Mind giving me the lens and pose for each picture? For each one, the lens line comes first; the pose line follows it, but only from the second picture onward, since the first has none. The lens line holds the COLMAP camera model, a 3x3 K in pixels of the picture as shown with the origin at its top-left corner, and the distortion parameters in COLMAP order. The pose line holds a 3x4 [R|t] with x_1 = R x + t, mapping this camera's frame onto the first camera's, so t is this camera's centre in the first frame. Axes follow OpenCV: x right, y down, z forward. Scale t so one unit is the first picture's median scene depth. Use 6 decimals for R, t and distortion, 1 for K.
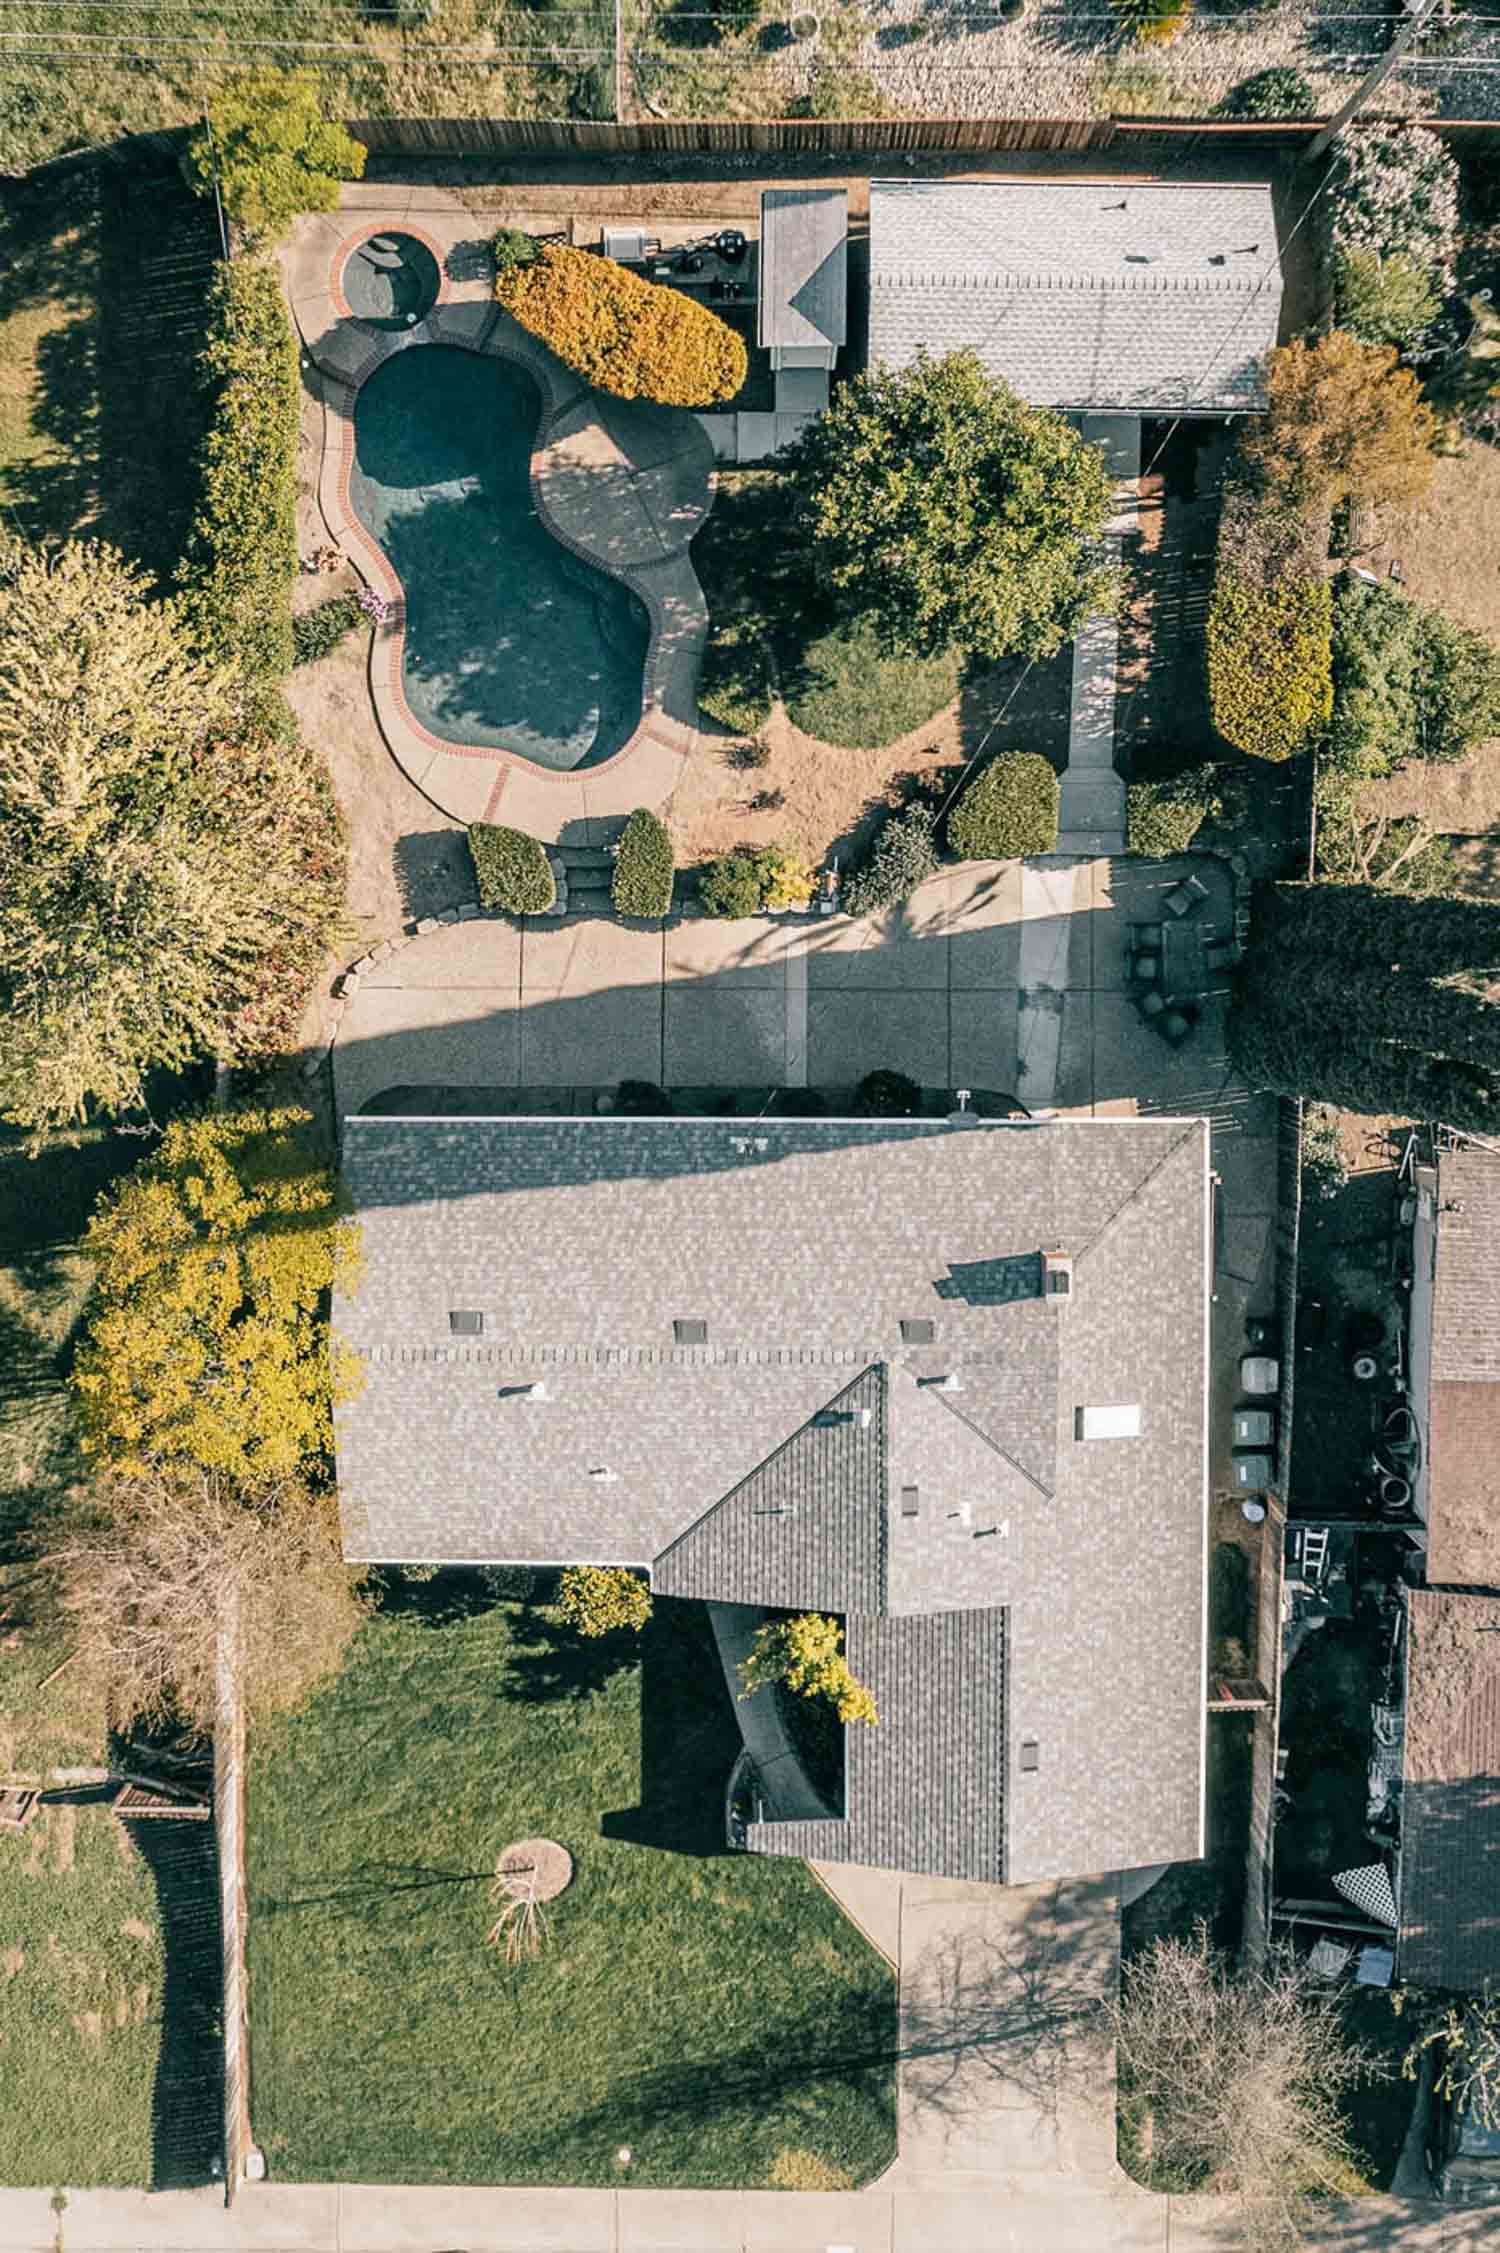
lens RADIAL K [[2417.2, 0, 753.4], [0, 2417.2, 895.7], [0, 0, 1]] dist [-0.054062, 0.000000]
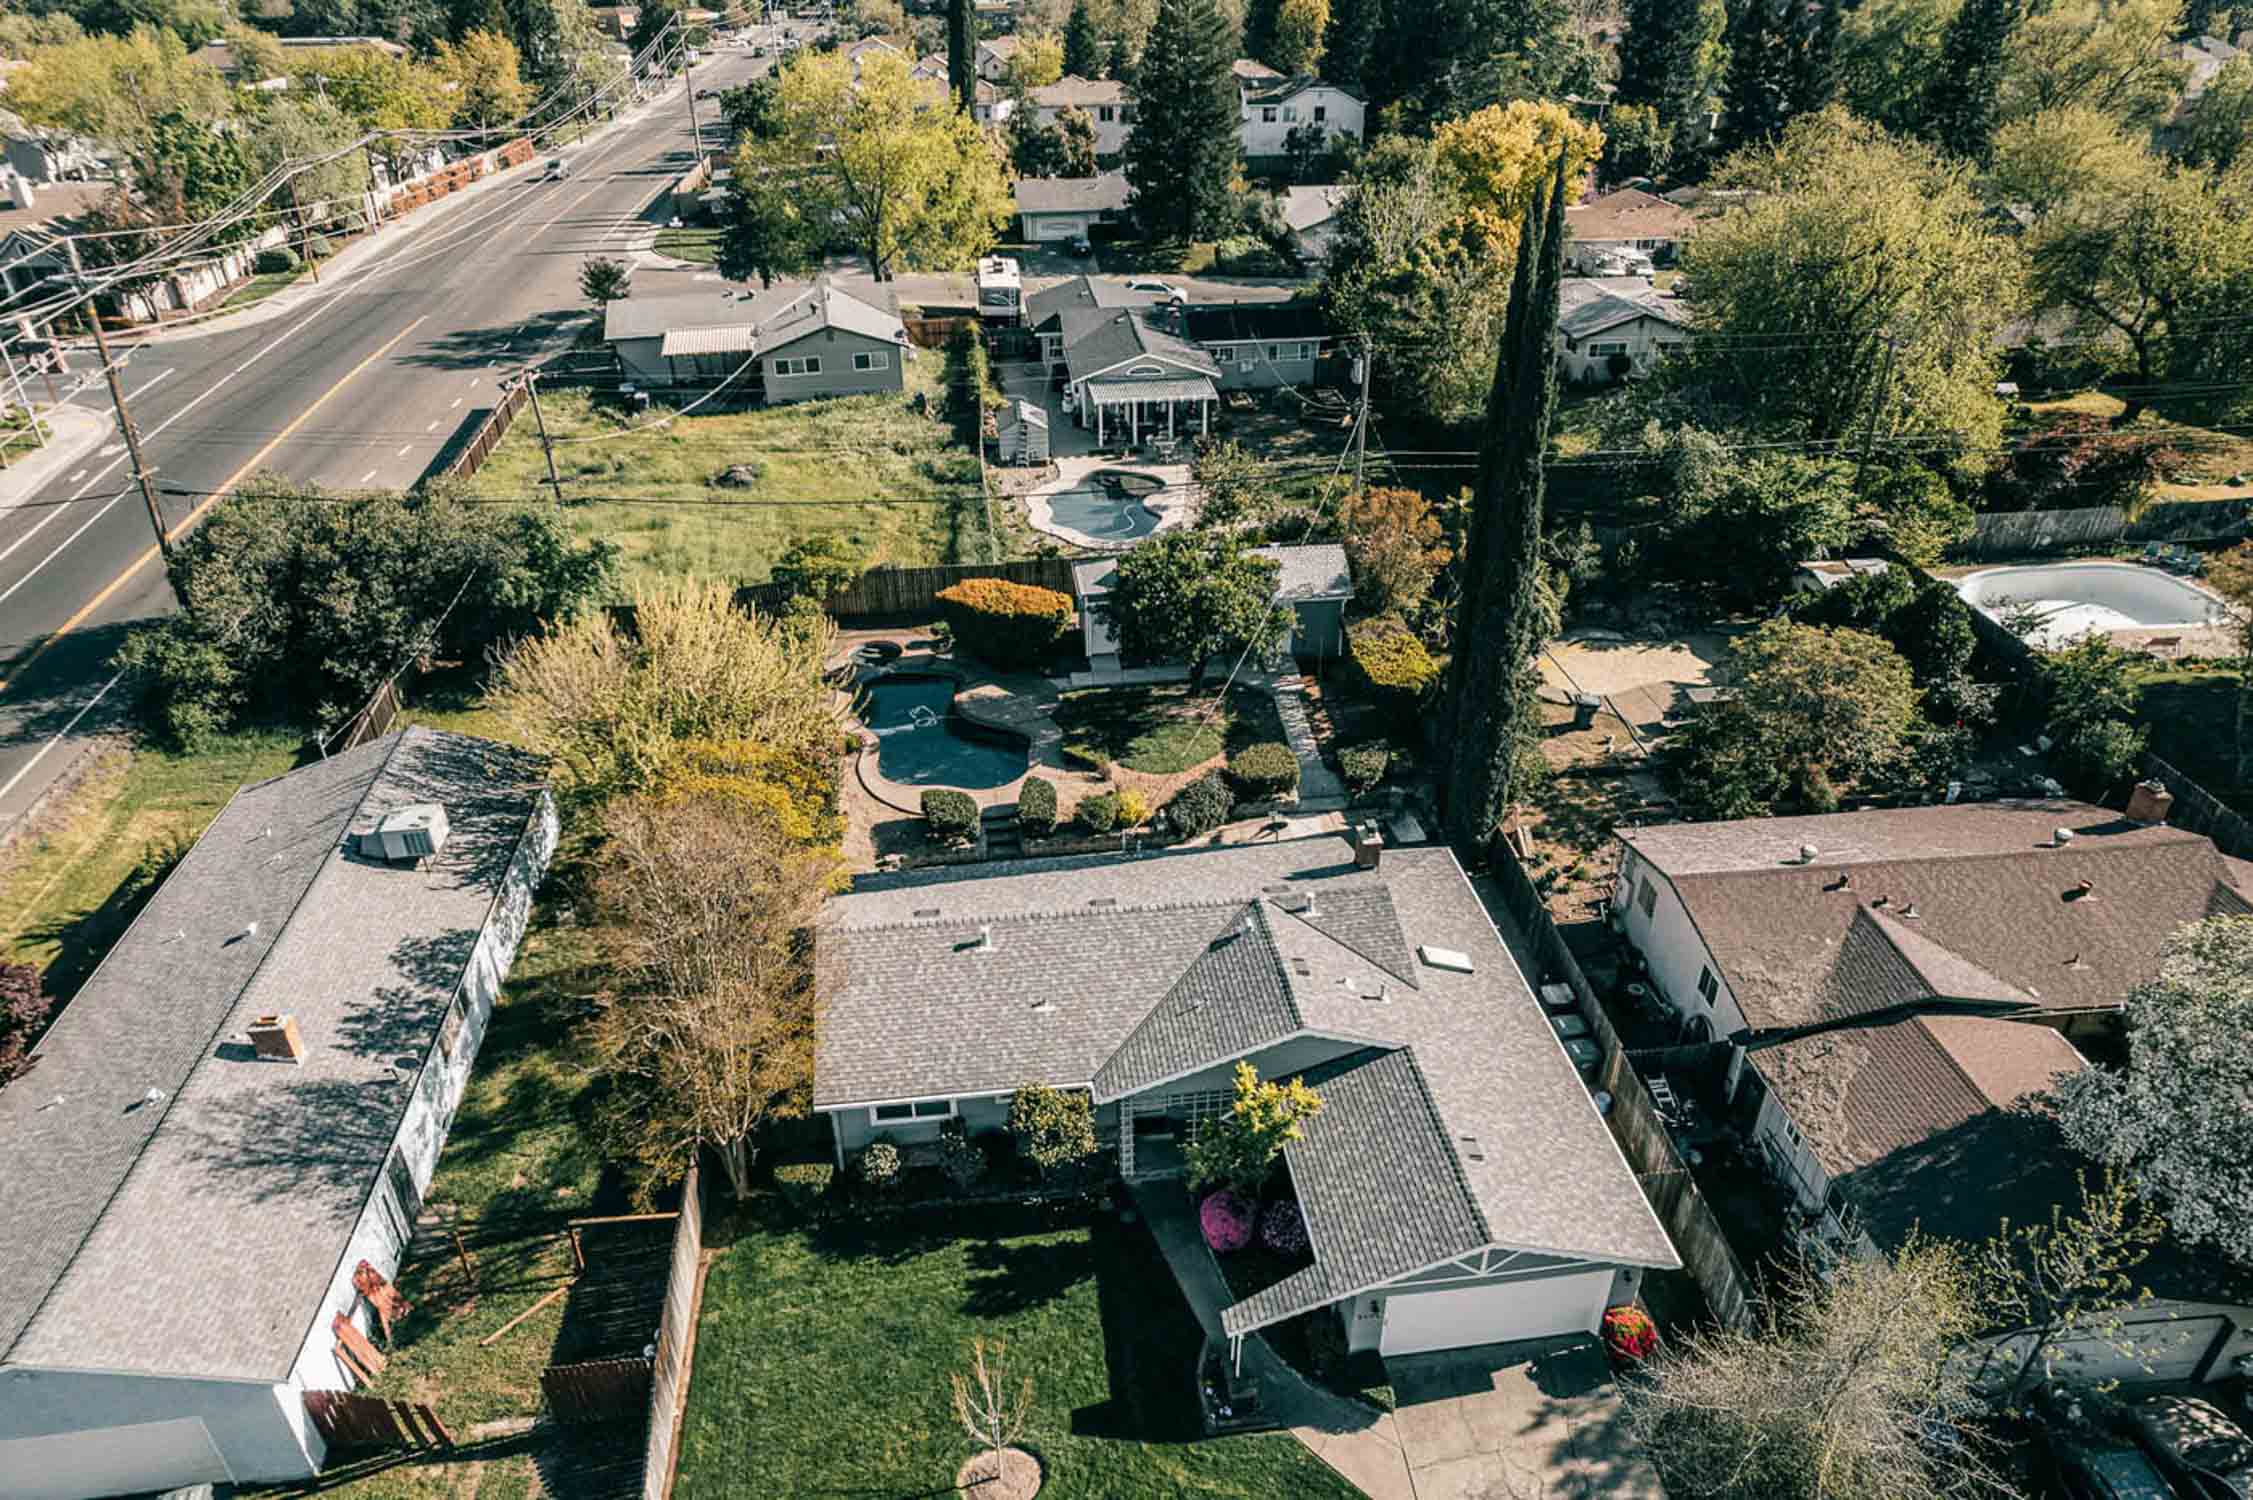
lens RADIAL K [[1440.4, 0, 1120.4], [0, 1440.4, 750.6], [0, 0, 1]] dist [-0.071884, 0.061839]
pose [[0.992200, -0.068598, 0.104081, -0.084402], [0.124529, 0.508083, -0.852258, 0.736843], [0.005581, 0.858572, 0.512663, 0.501861]]
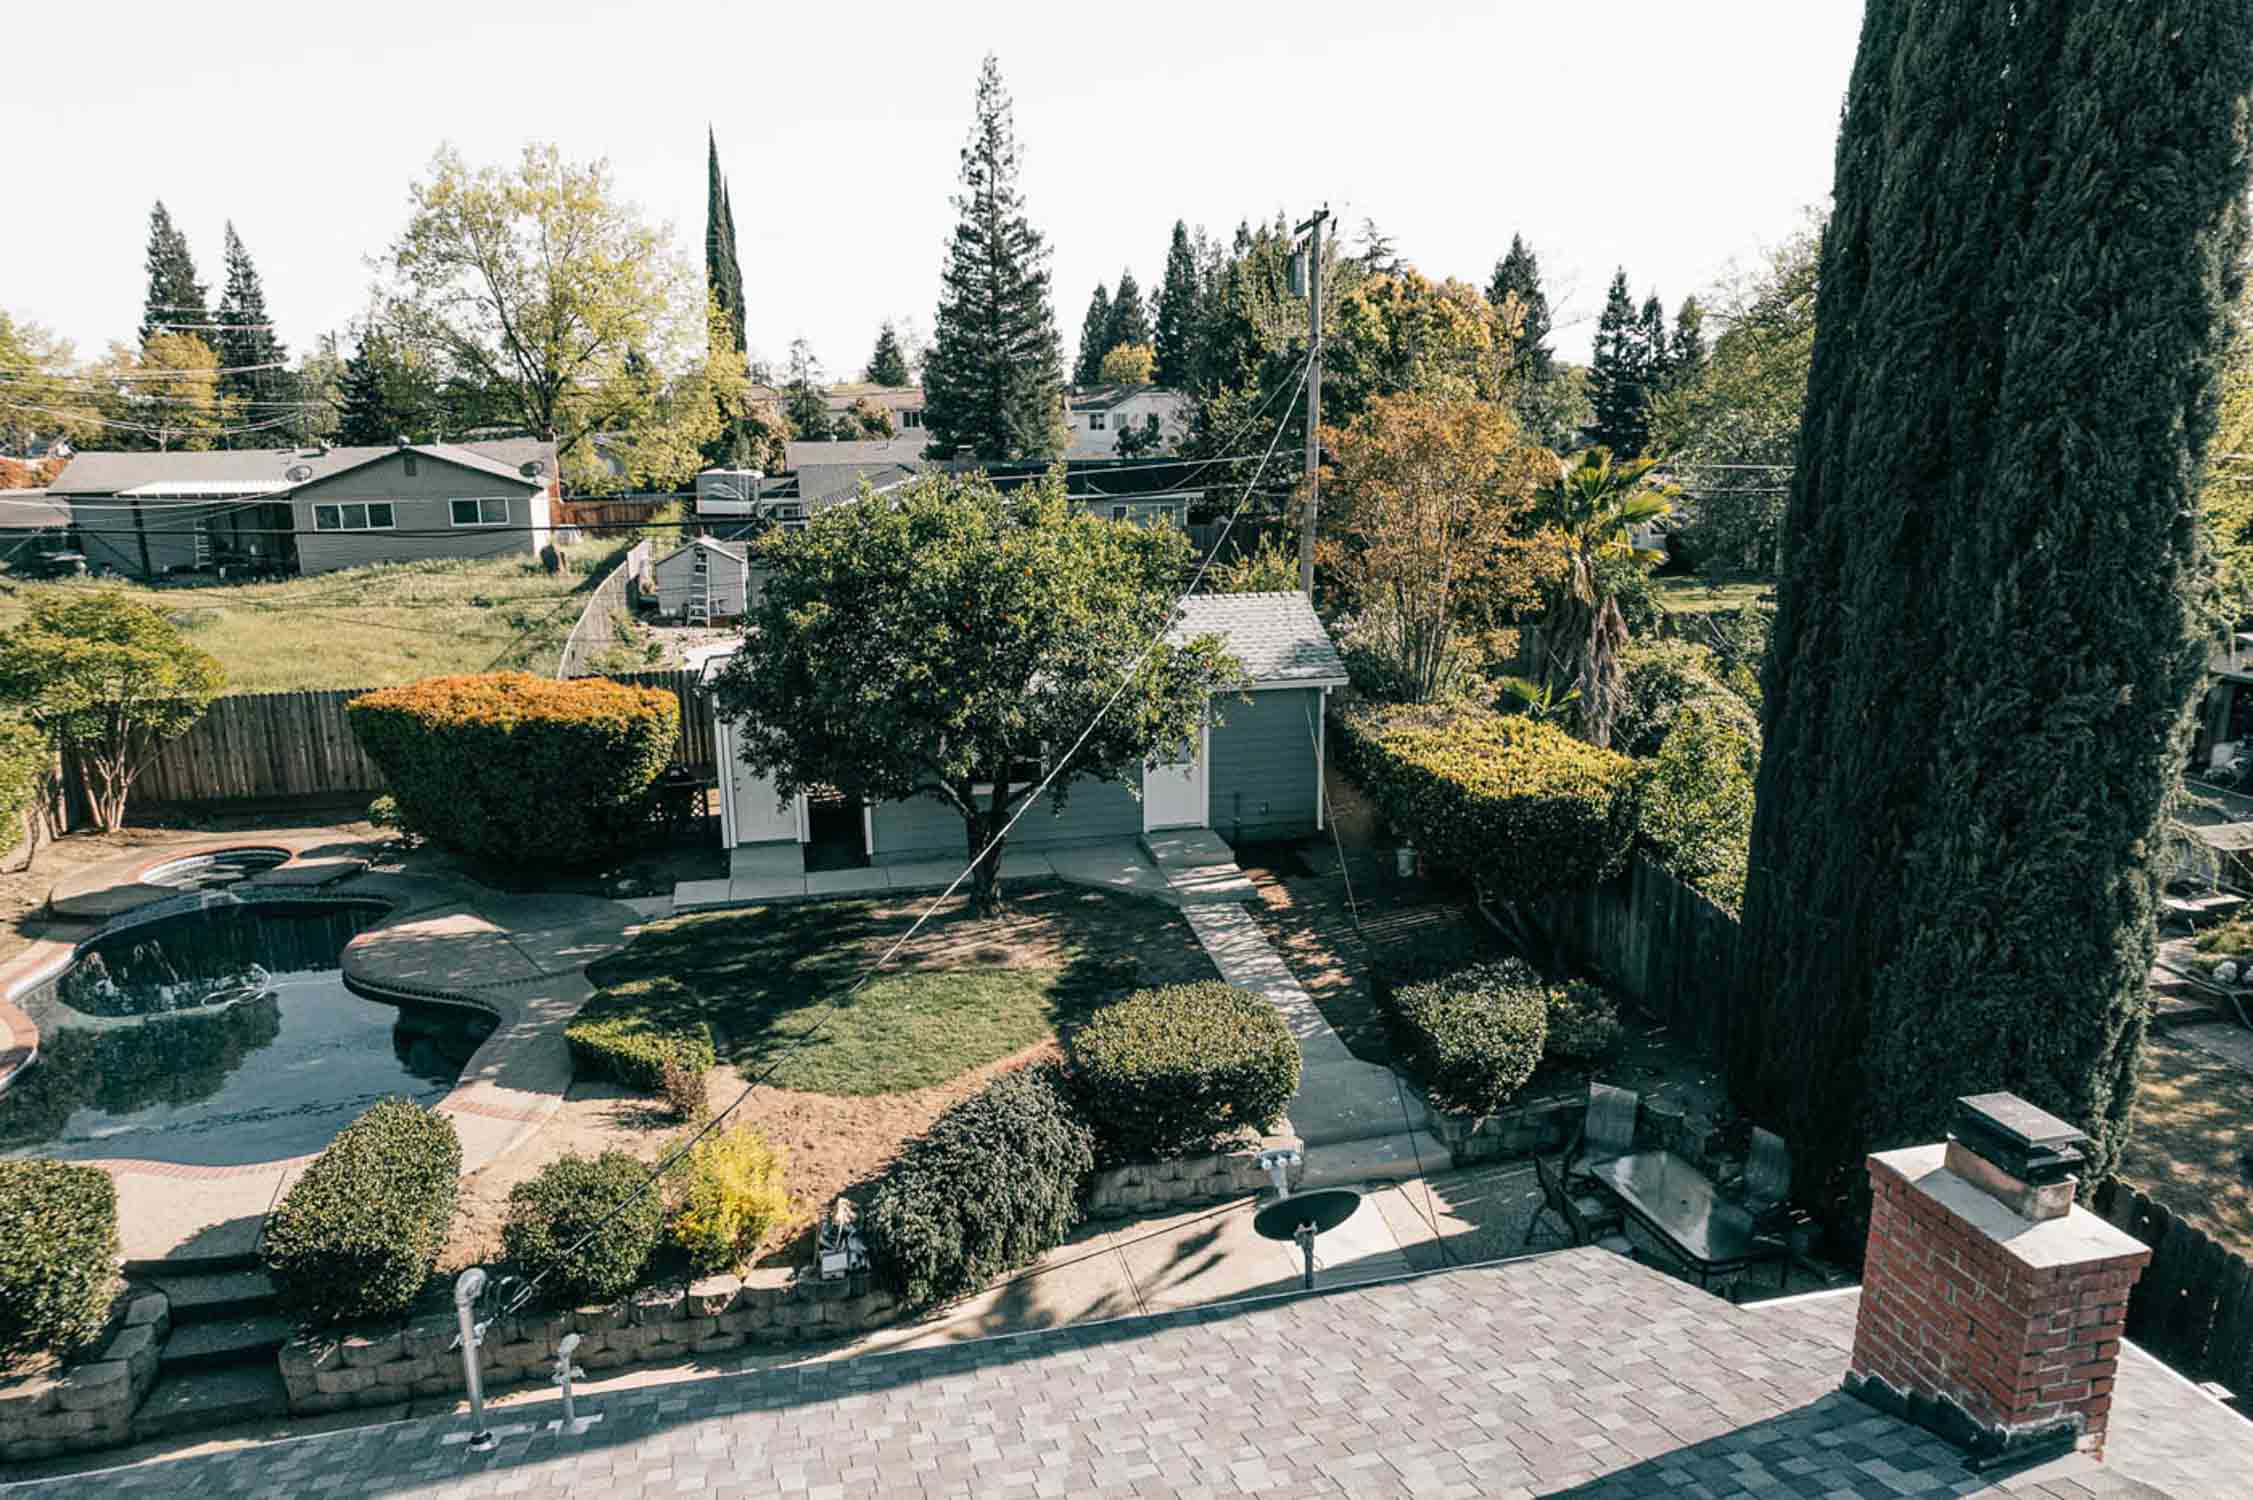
lens RADIAL K [[1440.4, 0, 1122.3], [0, 1440.4, 758.4], [0, 0, 1]] dist [-0.071884, 0.061839]
pose [[0.971783, -0.058595, 0.228484, 0.027406], [0.235866, 0.231755, -0.943746, 0.225336], [0.002346, 0.971008, 0.239036, 0.858245]]
